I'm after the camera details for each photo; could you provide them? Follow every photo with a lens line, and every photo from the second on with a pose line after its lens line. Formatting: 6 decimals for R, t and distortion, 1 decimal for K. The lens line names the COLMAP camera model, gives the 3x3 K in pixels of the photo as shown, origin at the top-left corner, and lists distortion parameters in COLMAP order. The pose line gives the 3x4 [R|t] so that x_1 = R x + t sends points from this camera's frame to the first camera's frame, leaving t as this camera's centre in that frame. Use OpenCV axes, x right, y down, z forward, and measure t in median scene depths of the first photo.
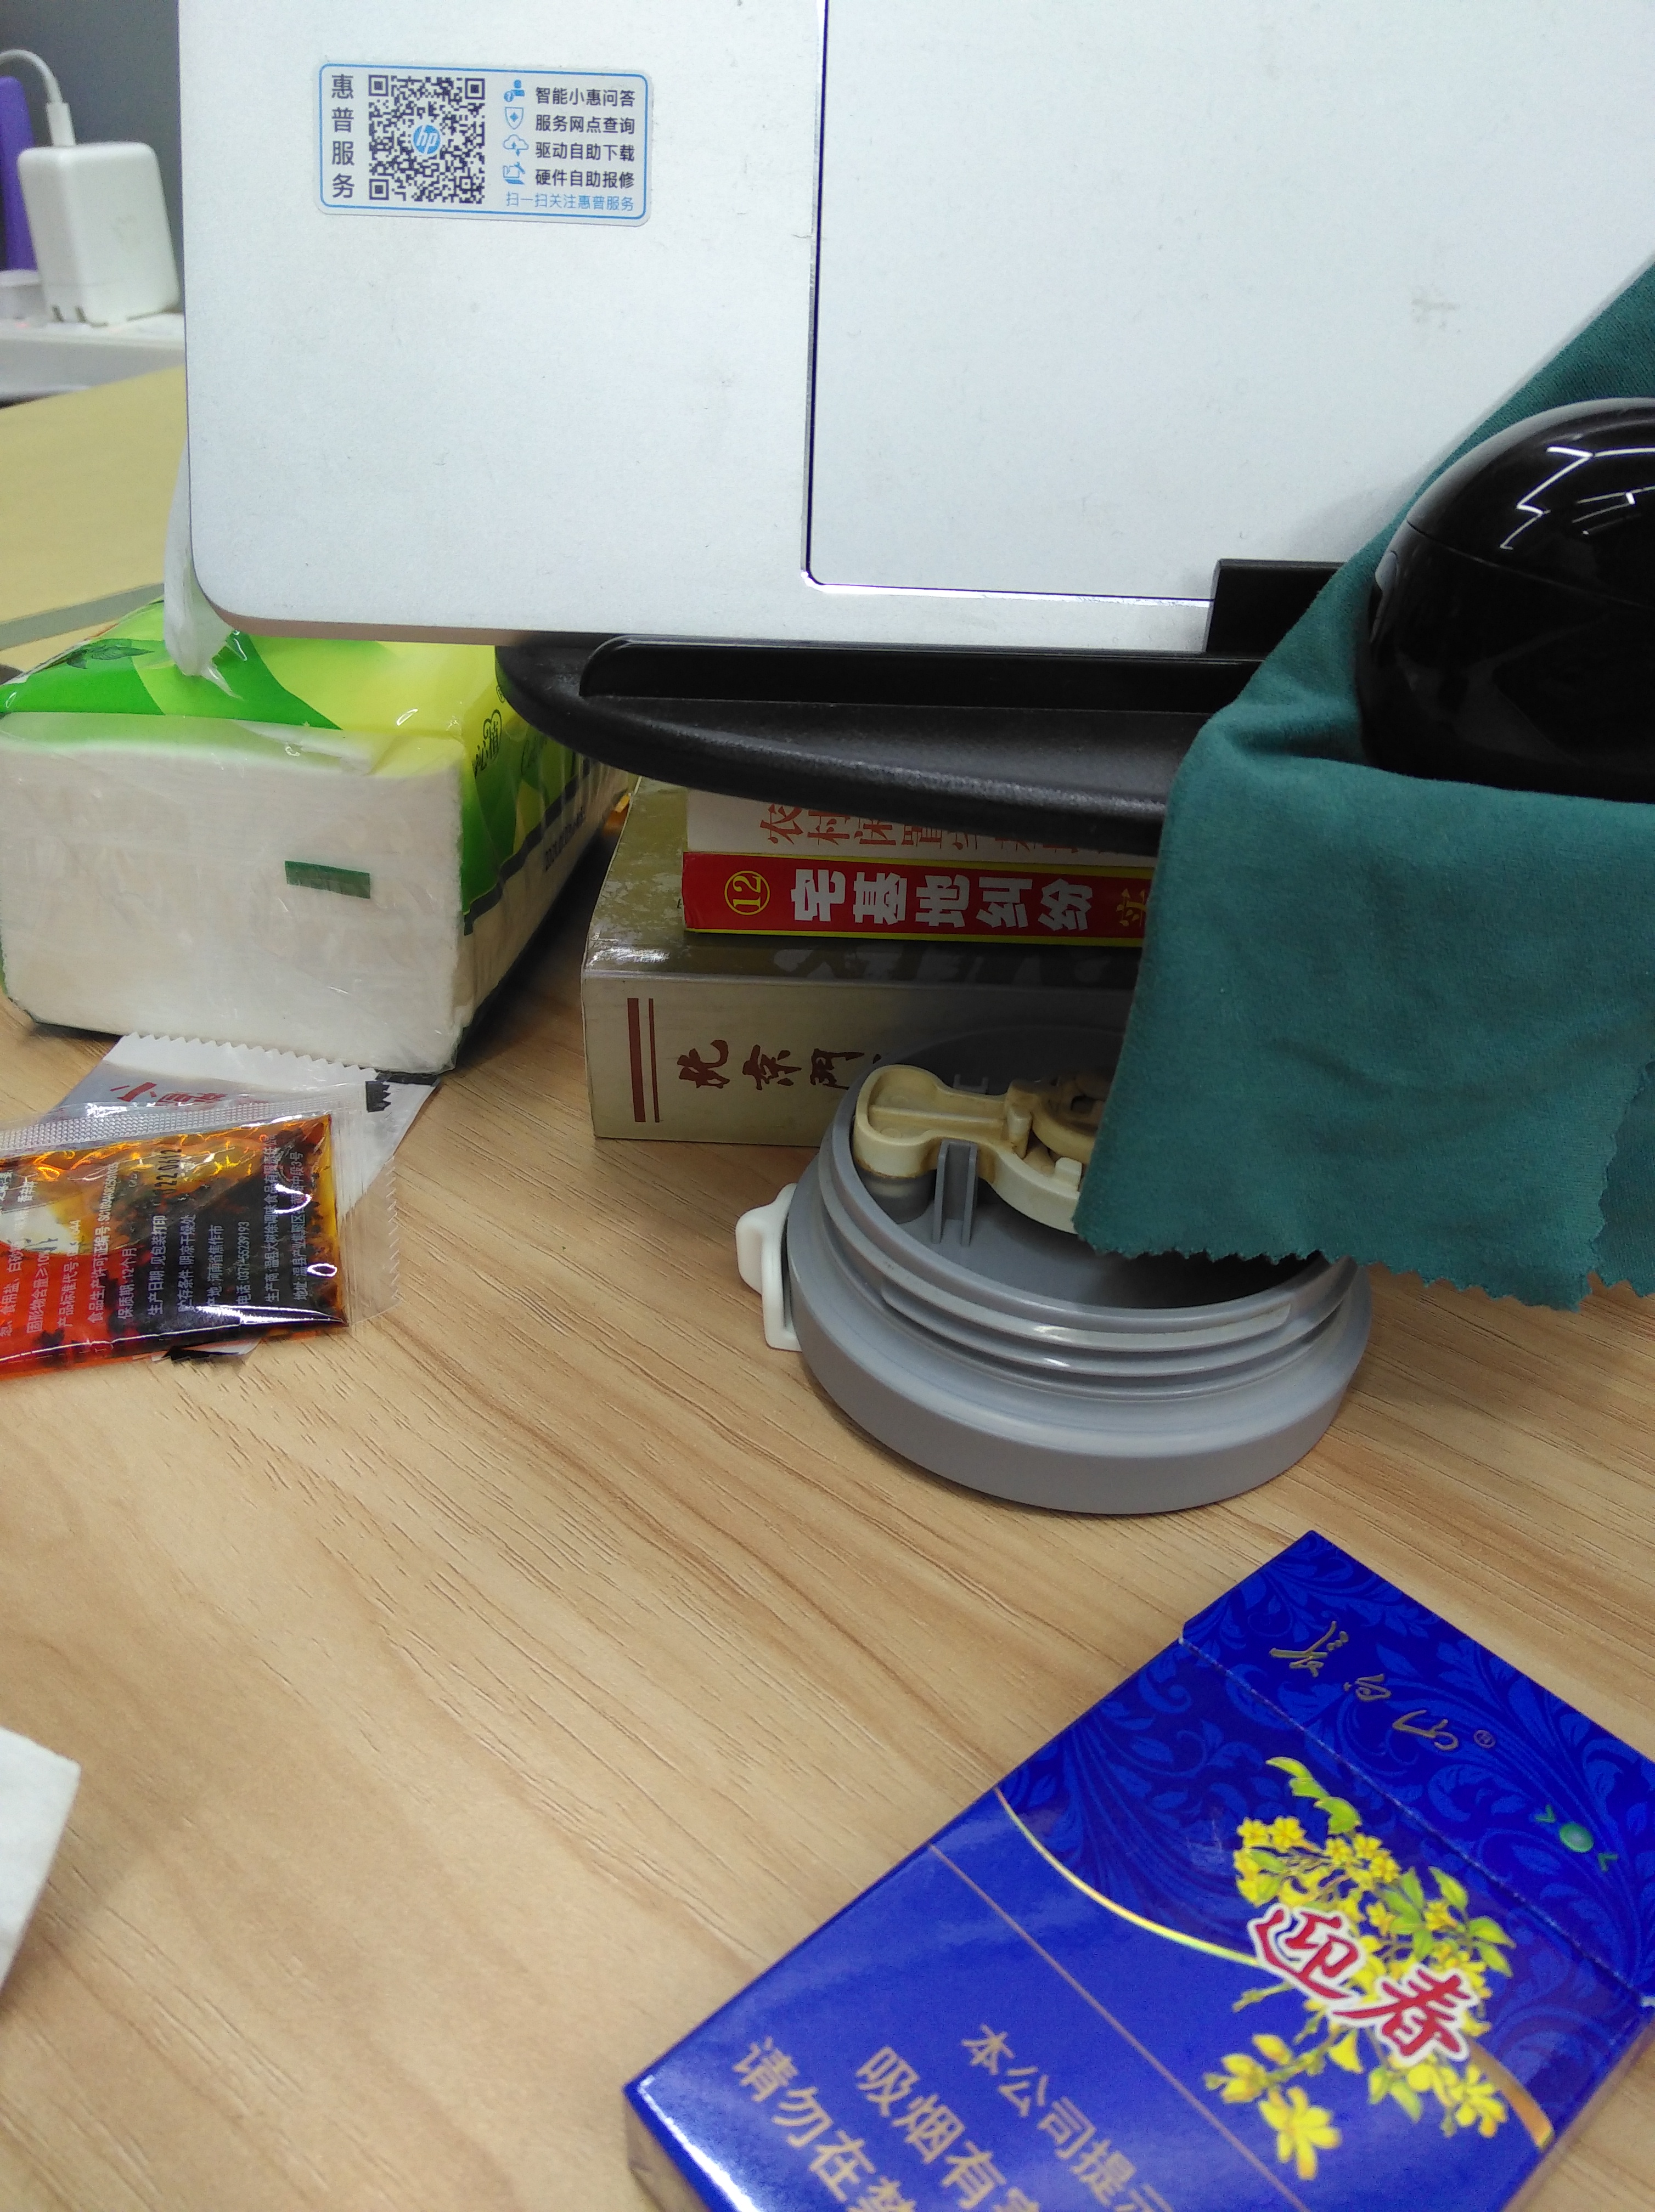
lens RADIAL K [[1709.1, 0, 841.2], [0, 1709.1, 1101.3], [0, 0, 1]] dist [0.014730, -0.011055]
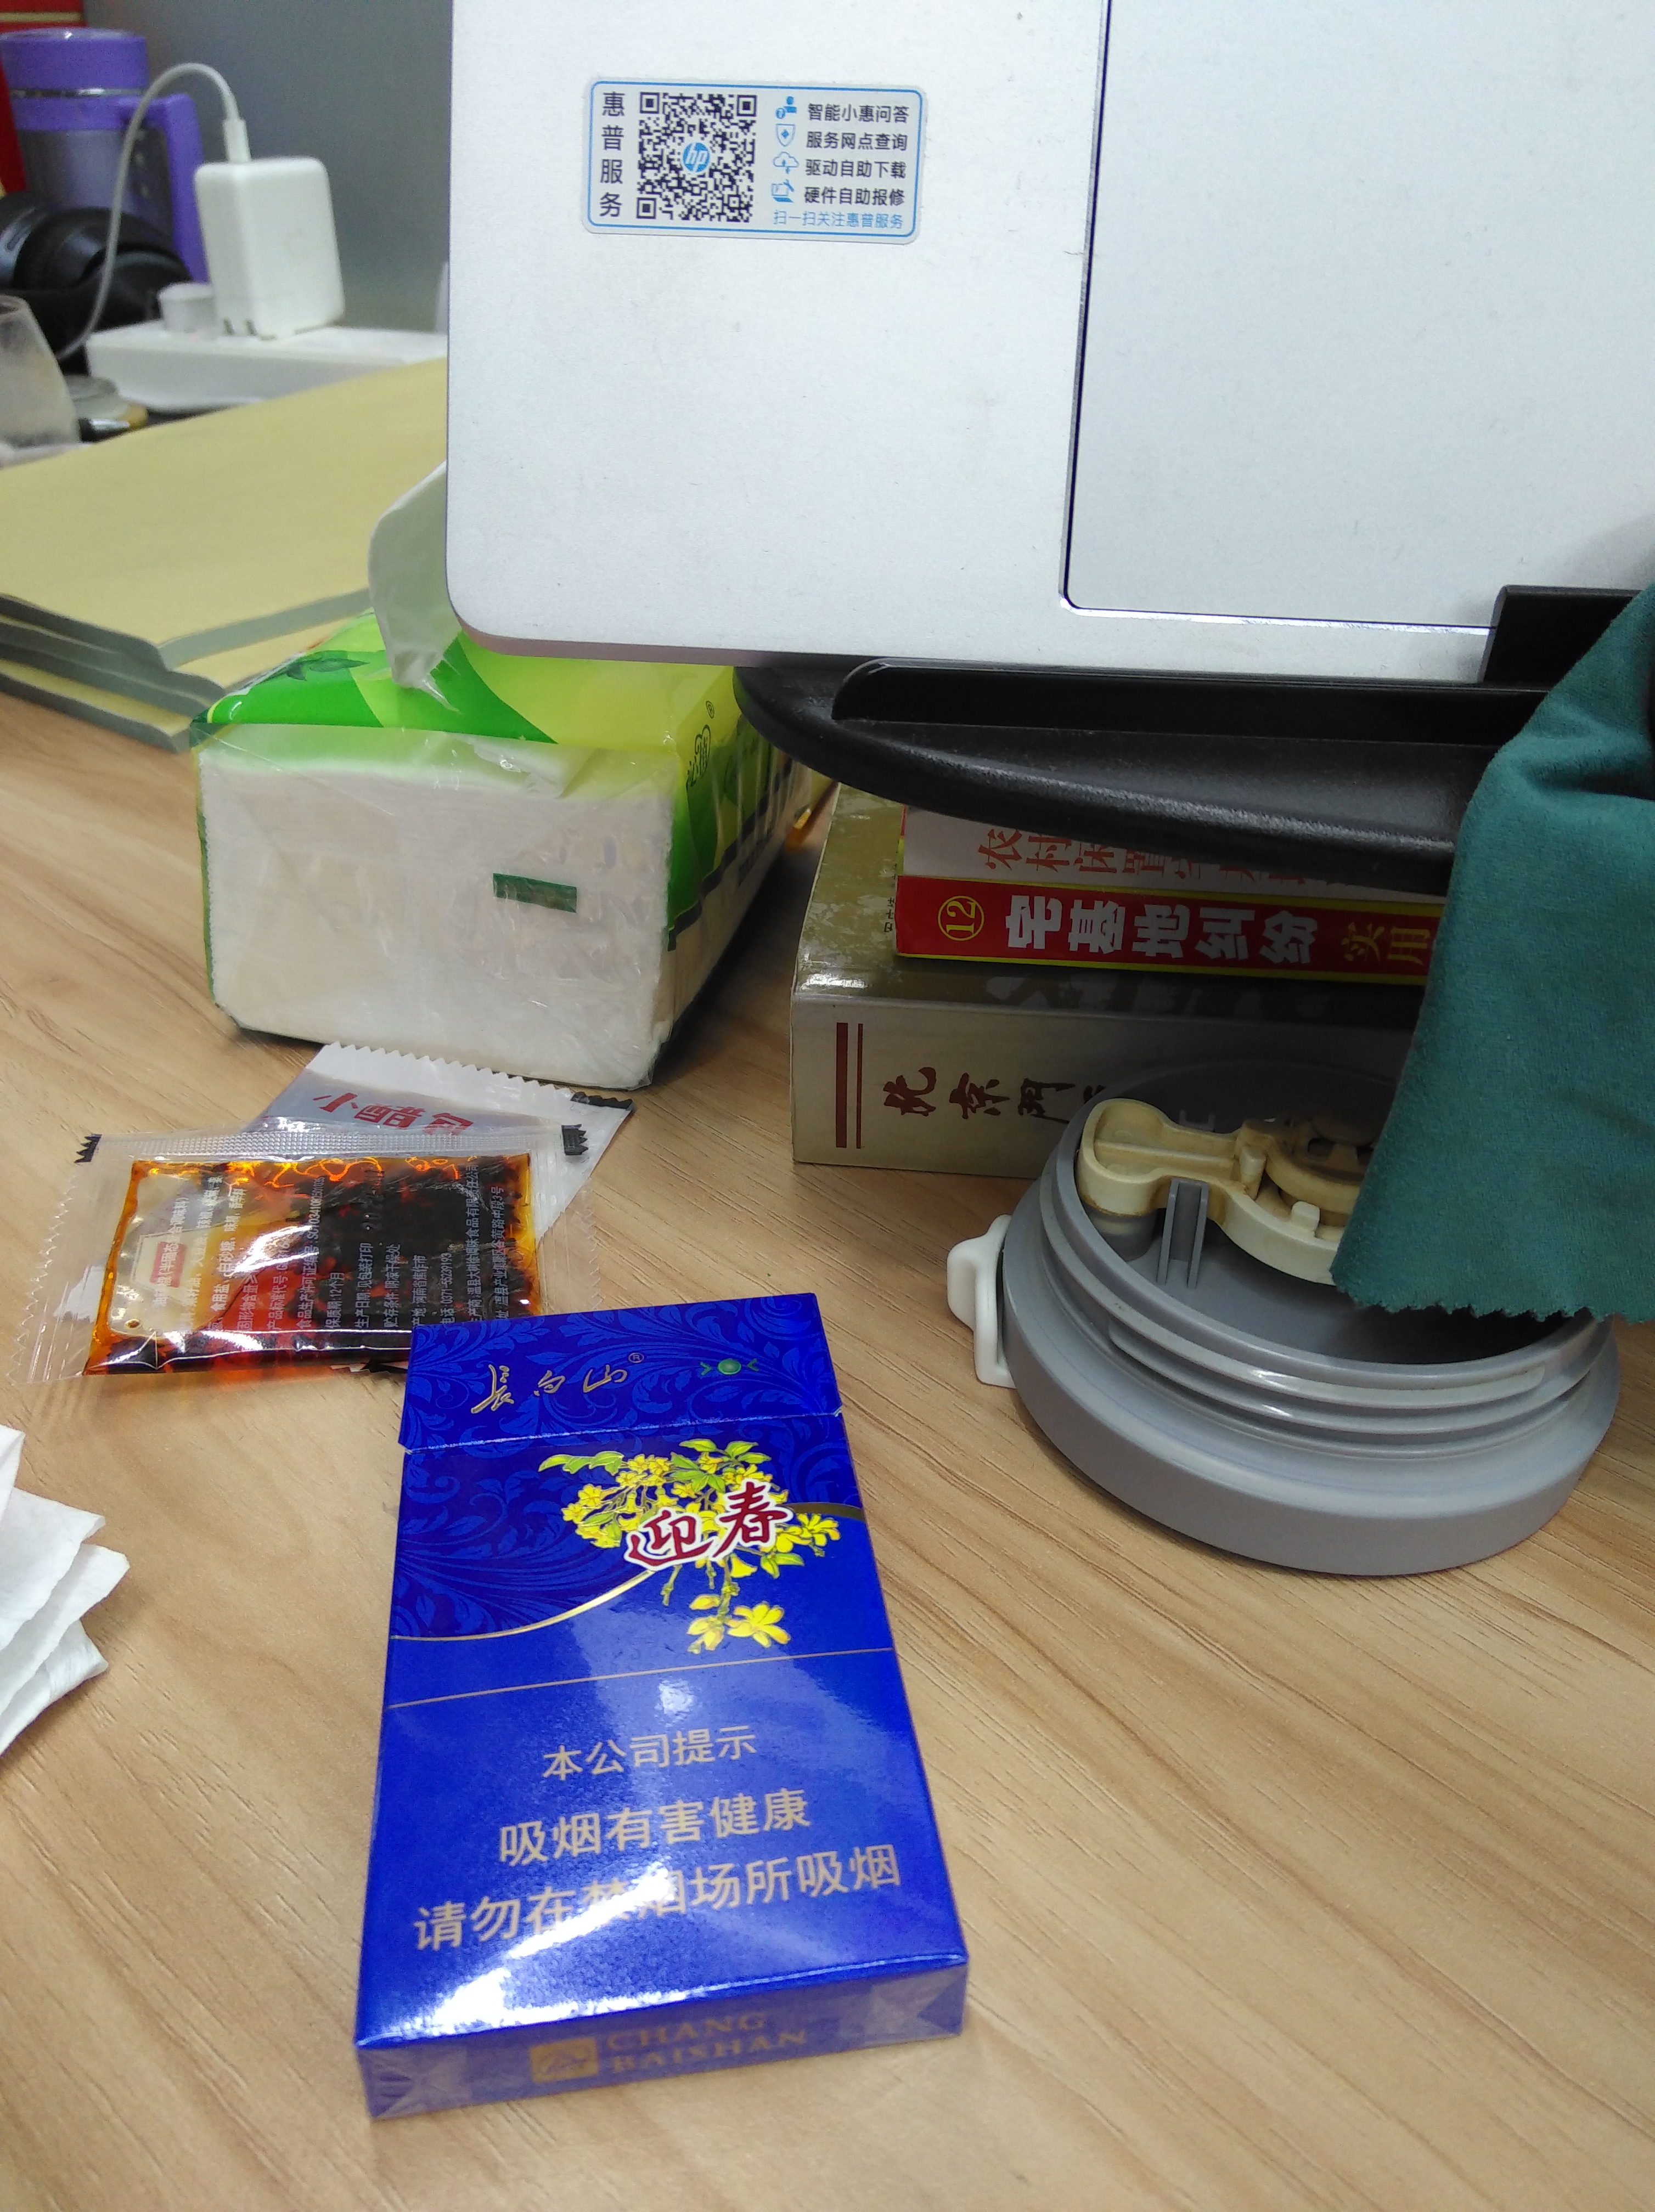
lens RADIAL K [[1716.0, 0, 844.2], [0, 1716.0, 1099.2], [0, 0, 1]] dist [0.014966, -0.003794]
pose [[0.997989, 0.026193, -0.057728, -0.081210], [-0.026656, 0.999618, -0.007274, -0.011933], [0.057515, 0.008798, 0.998306, 0.016548]]
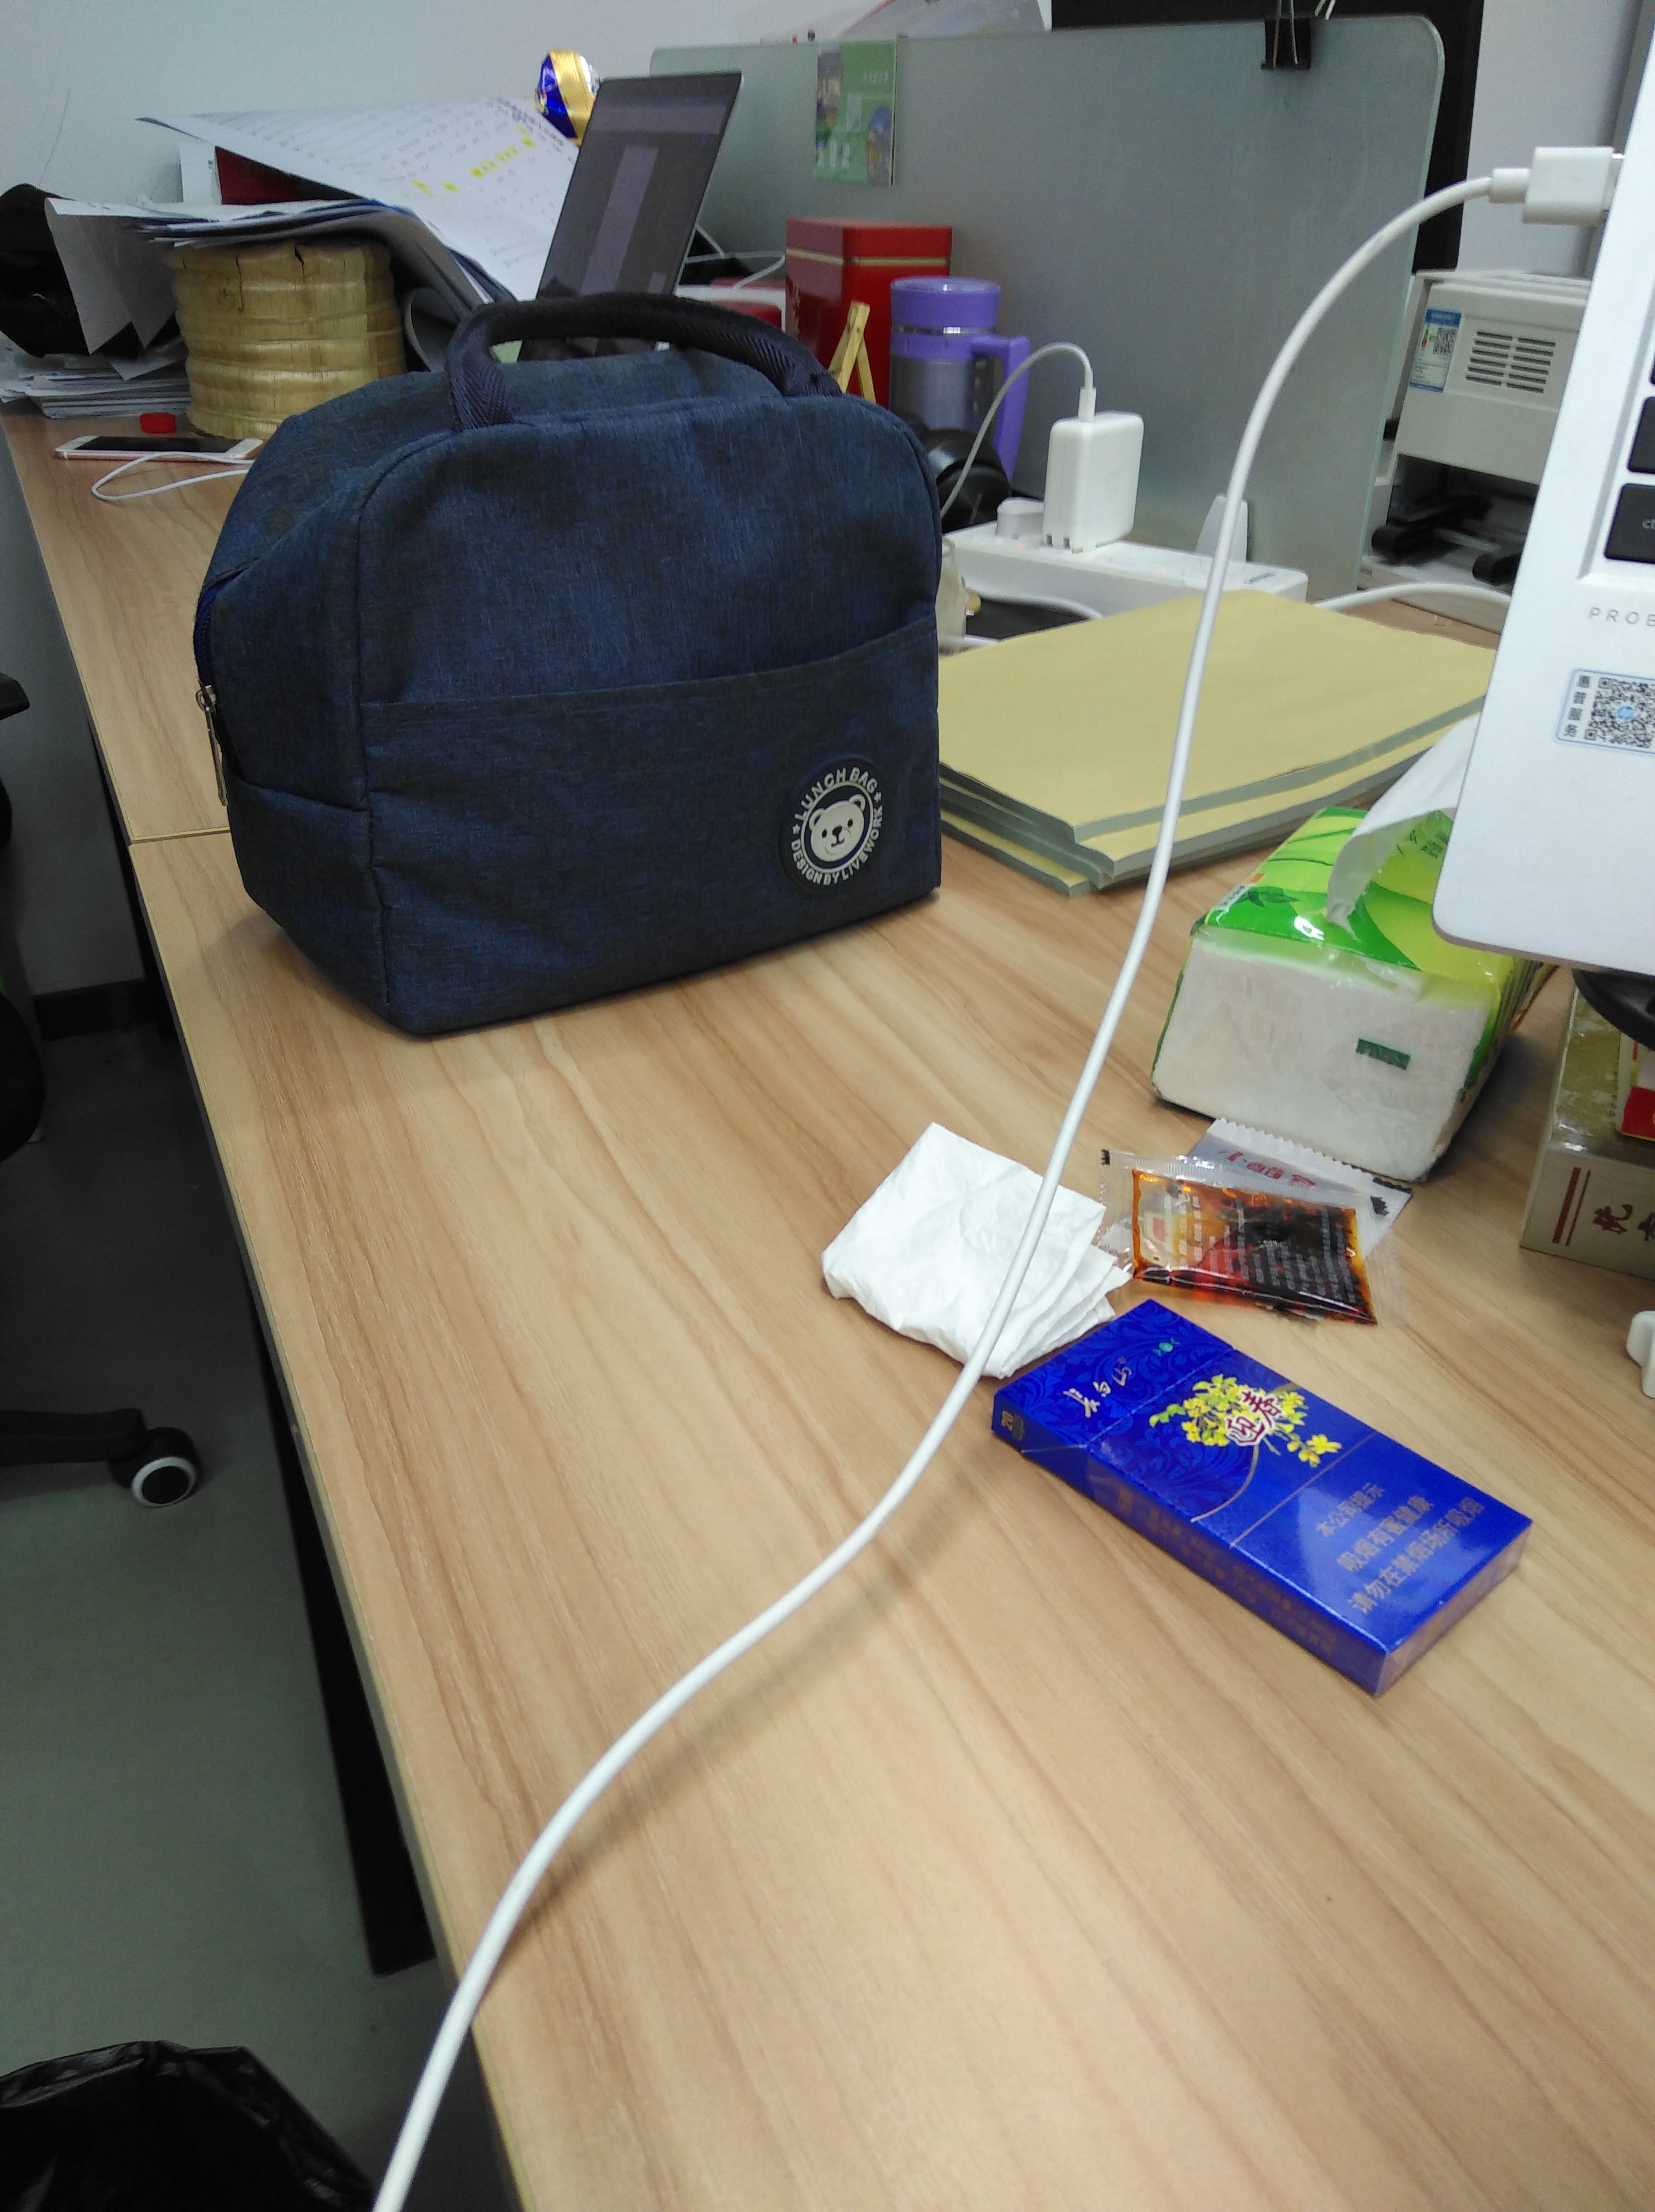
lens RADIAL K [[1691.2, 0, 864.7], [0, 1691.2, 1098.7], [0, 0, 1]] dist [0.002901, 0.111734]
pose [[0.925581, 0.198358, -0.322419, -0.313582], [-0.215403, 0.976365, -0.017689, 0.064437], [0.311290, 0.085823, 0.946432, -0.956131]]
